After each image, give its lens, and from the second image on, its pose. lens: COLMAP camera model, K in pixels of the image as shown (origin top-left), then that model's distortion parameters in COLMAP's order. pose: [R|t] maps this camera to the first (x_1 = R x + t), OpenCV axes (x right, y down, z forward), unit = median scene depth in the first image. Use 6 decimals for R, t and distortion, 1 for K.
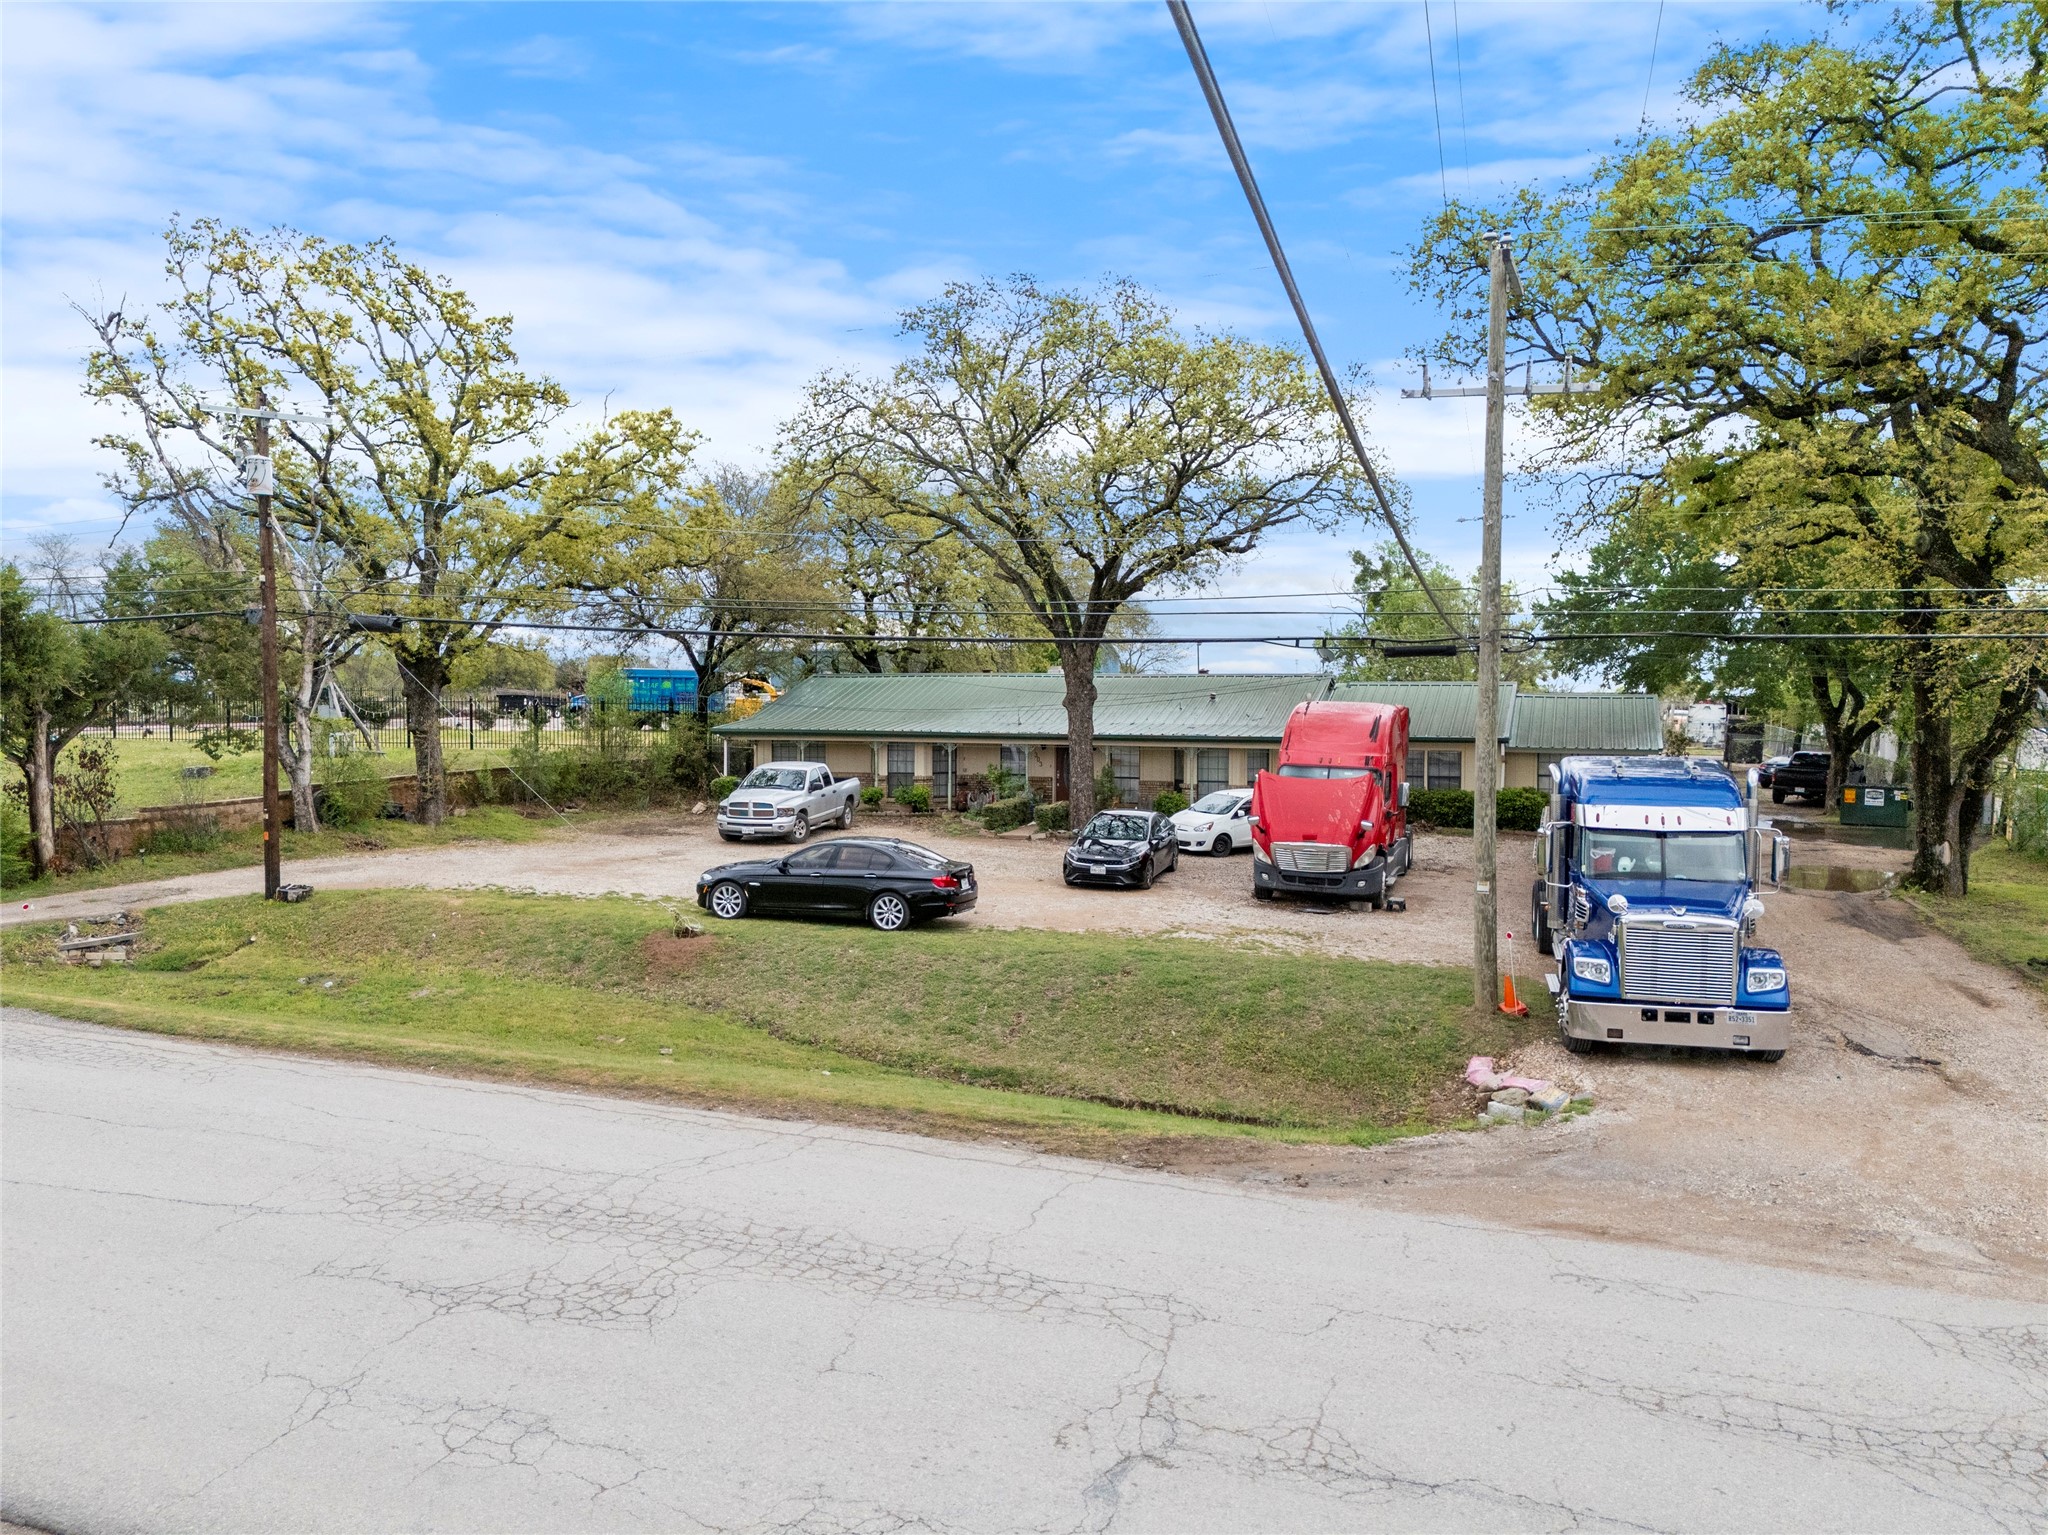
lens RADIAL K [[1470.9, 0, 1018.7], [0, 1470.9, 788.9], [0, 0, 1]] dist [0.066111, -0.050091]
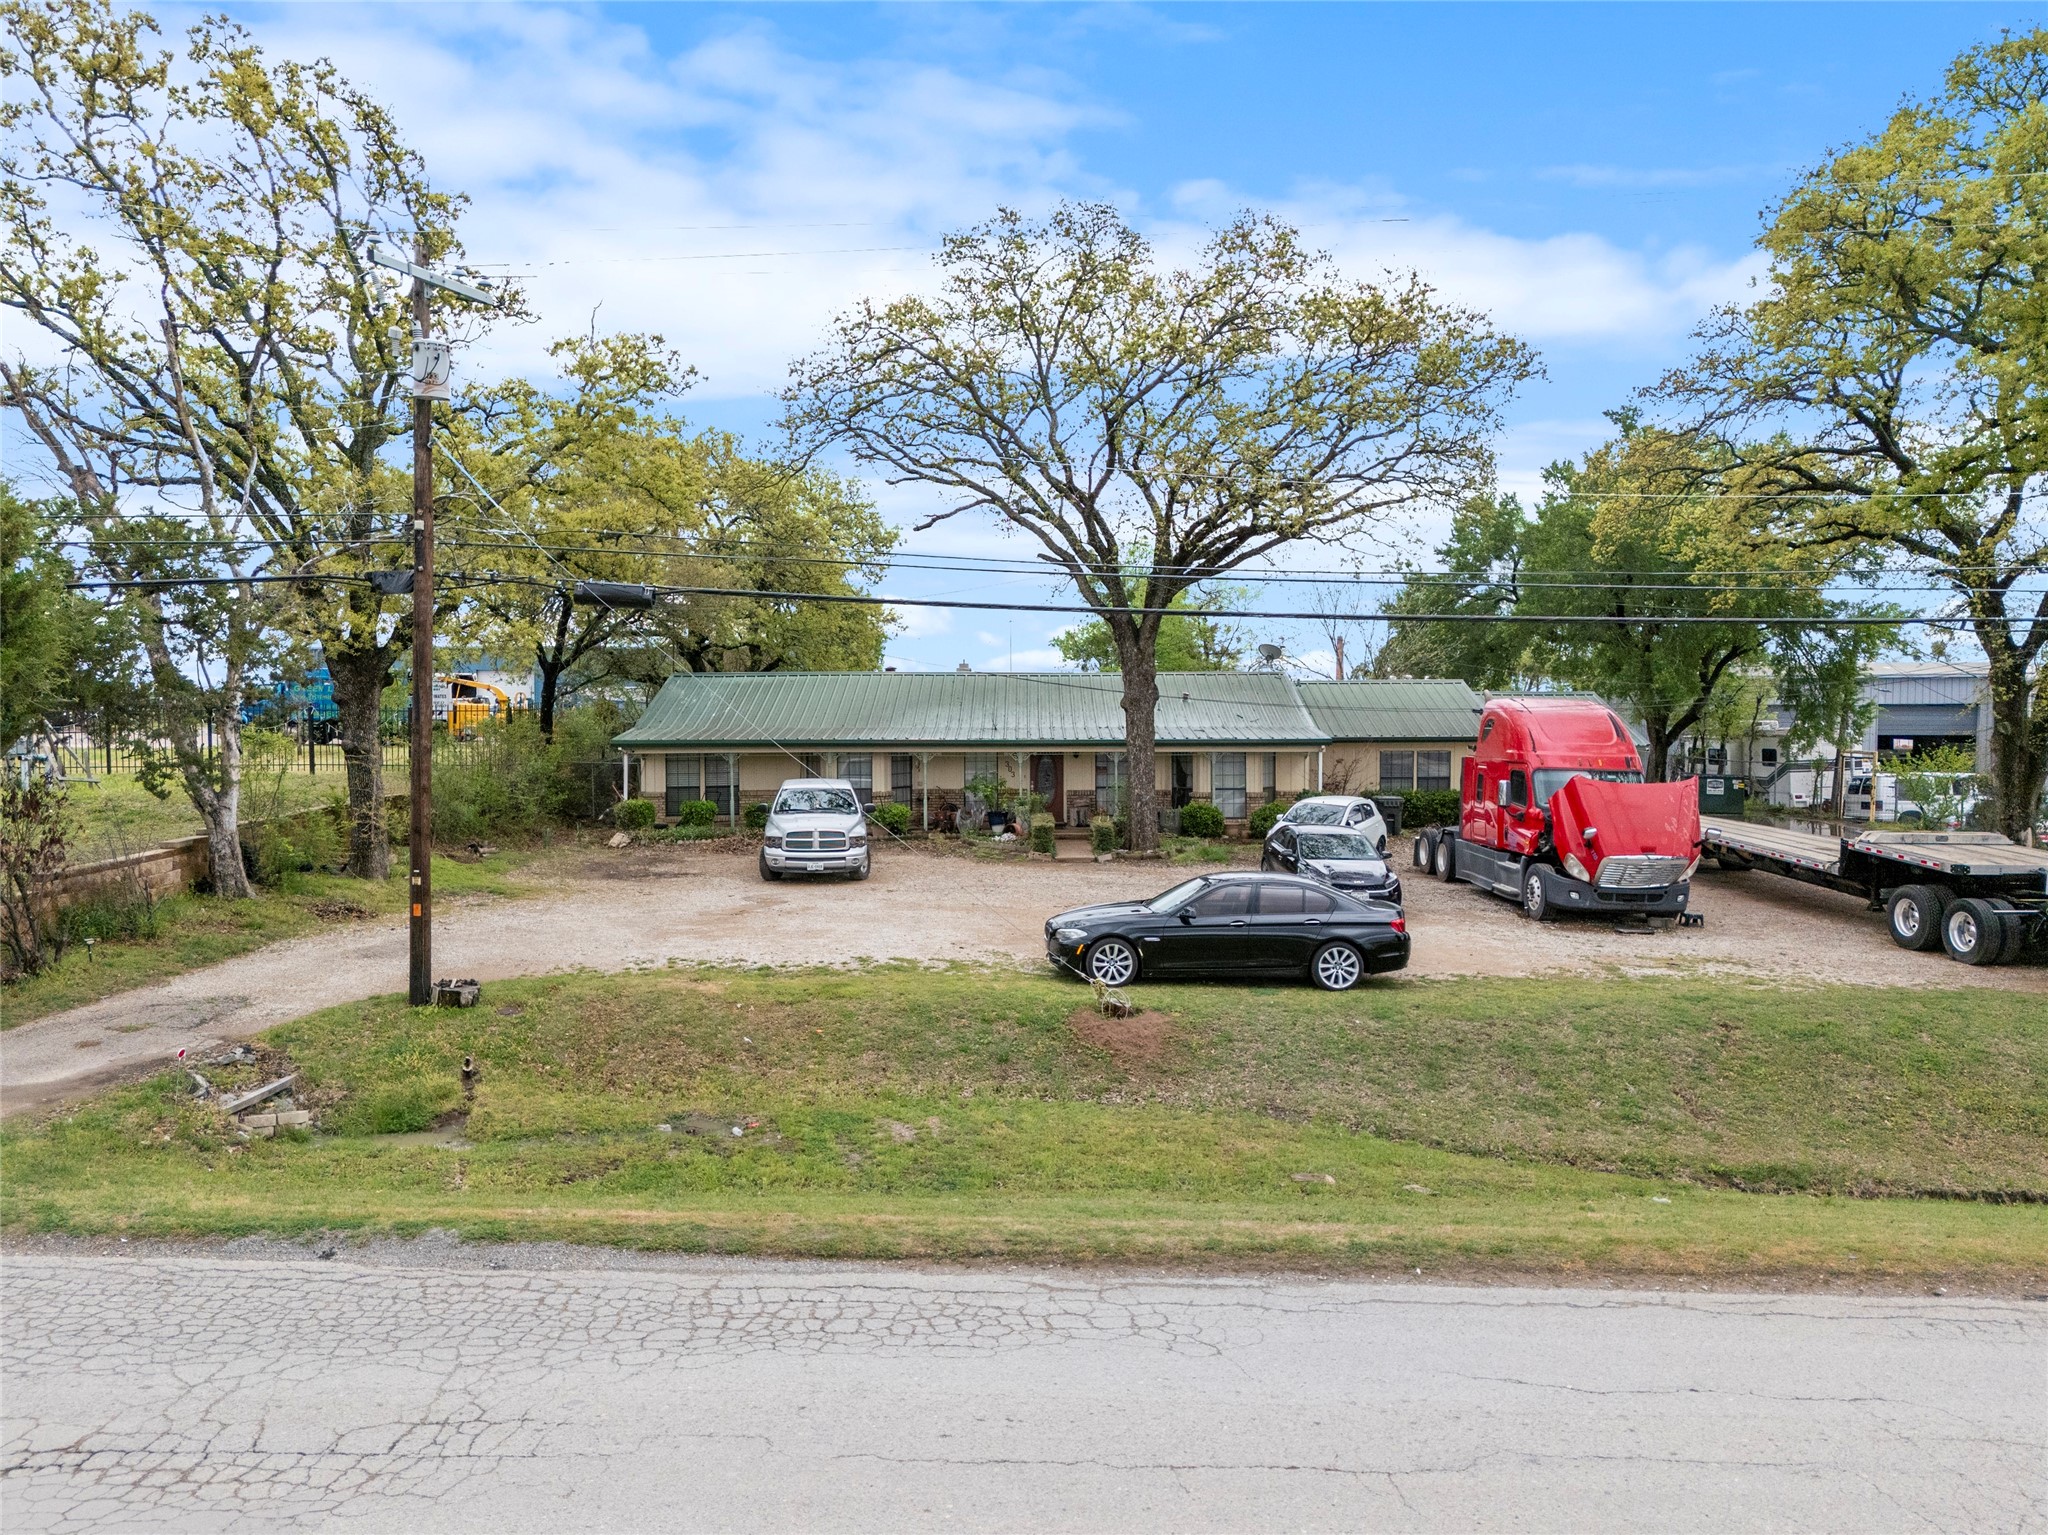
lens RADIAL K [[1495.7, 0, 1017.3], [0, 1495.7, 772.5], [0, 0, 1]] dist [0.068021, -0.054236]
pose [[0.942614, -0.023804, 0.333035, -0.488187], [0.028424, 0.999555, -0.009007, -0.017021], [-0.332673, 0.017956, 0.942871, 0.277551]]
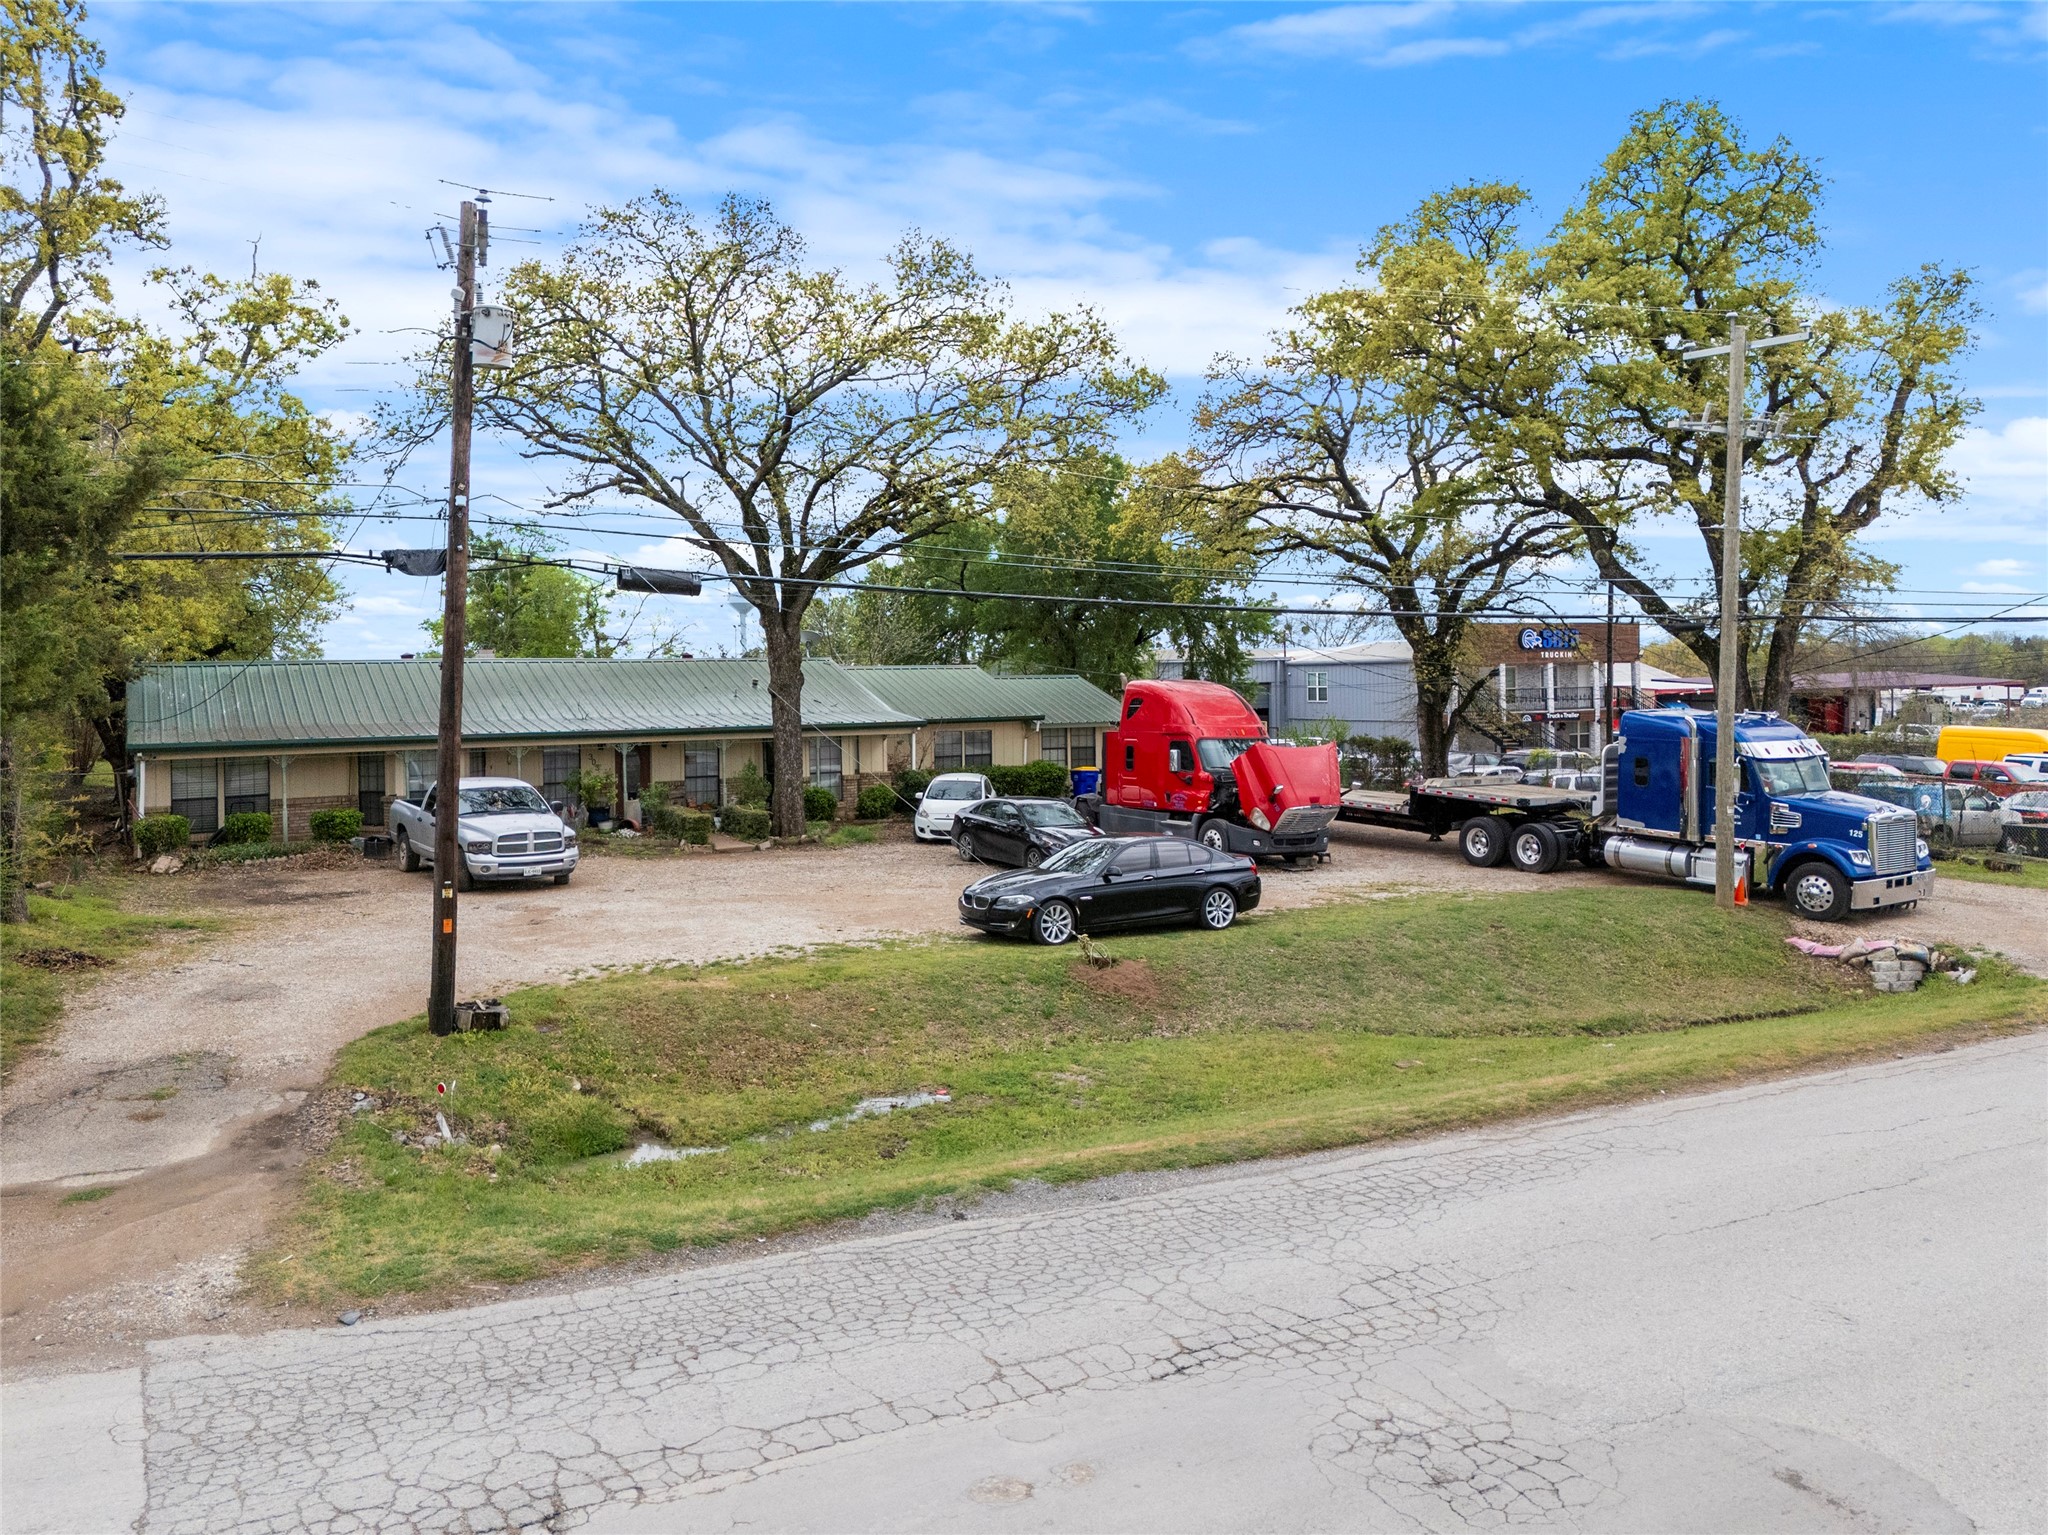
lens RADIAL K [[1560.4, 0, 1023.0], [0, 1560.4, 626.8], [0, 0, 1]] dist [0.033647, -0.000518]
pose [[0.661644, 0.008760, 0.749767, -0.848999], [0.068972, 0.994981, -0.072490, -0.027049], [-0.746640, 0.099675, 0.657719, 0.409855]]
